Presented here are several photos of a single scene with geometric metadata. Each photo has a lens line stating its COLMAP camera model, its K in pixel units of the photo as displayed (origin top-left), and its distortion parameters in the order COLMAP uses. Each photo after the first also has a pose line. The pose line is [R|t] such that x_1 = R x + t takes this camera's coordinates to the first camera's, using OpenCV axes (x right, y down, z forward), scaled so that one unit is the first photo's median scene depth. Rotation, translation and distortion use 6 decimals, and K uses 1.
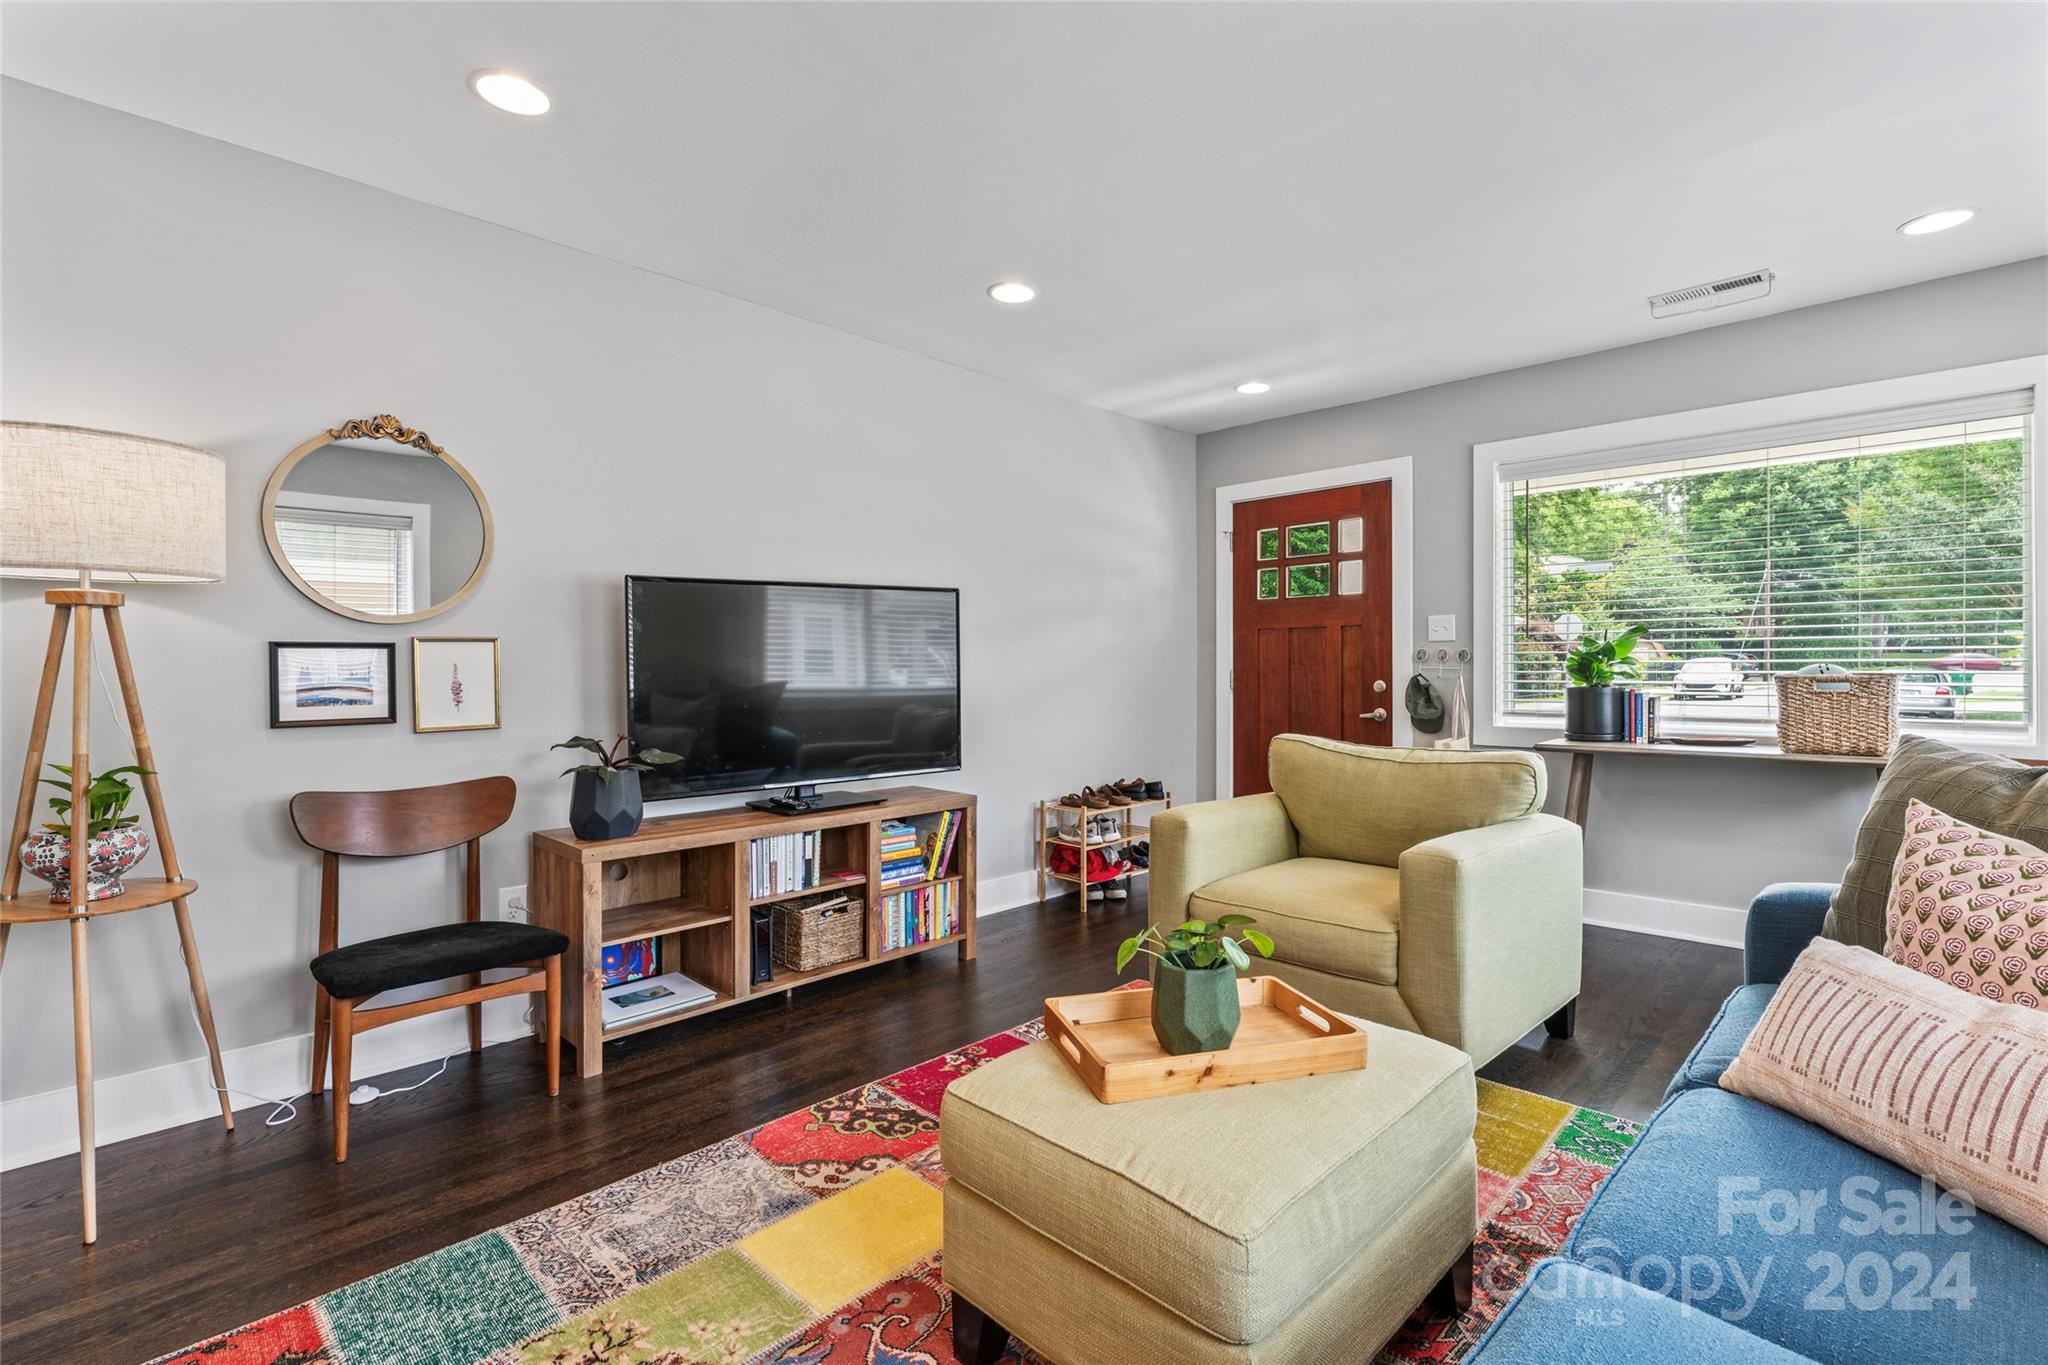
lens RADIAL K [[924.5, 0, 1028.3], [0, 924.5, 676.3], [0, 0, 1]] dist [-0.007685, 0.001417]
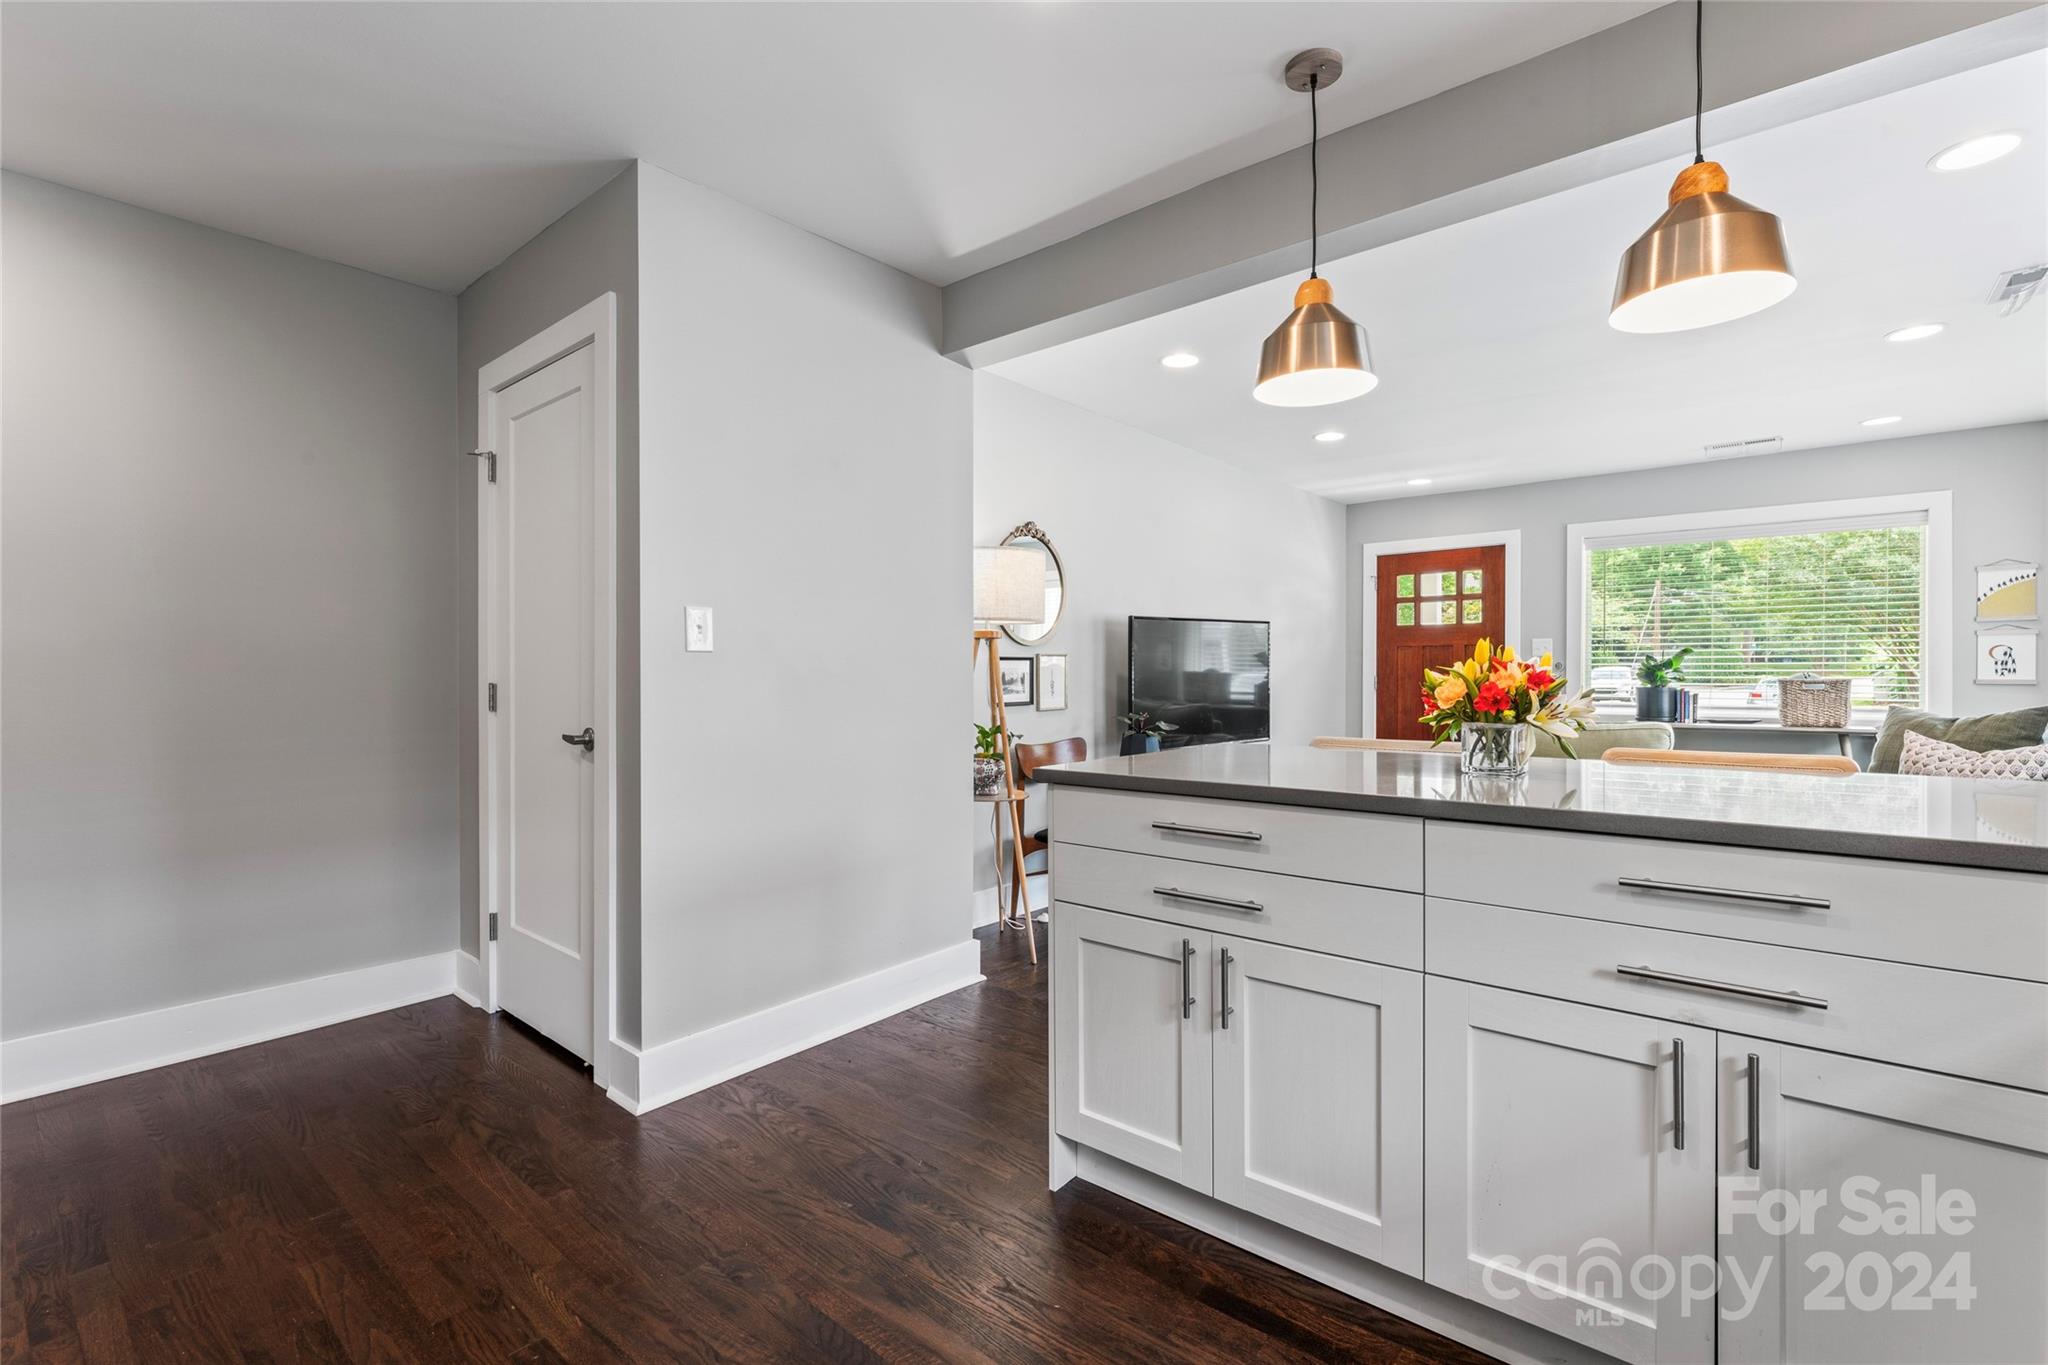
lens RADIAL K [[924.5, 0, 1017.5], [0, 924.5, 680.8], [0, 0, 1]] dist [-0.007685, 0.001417]
pose [[0.996600, 0.002737, 0.082352, -0.639473], [-0.002521, 0.999993, -0.002731, 0.008507], [-0.082359, 0.002514, 0.996600, -0.493301]]
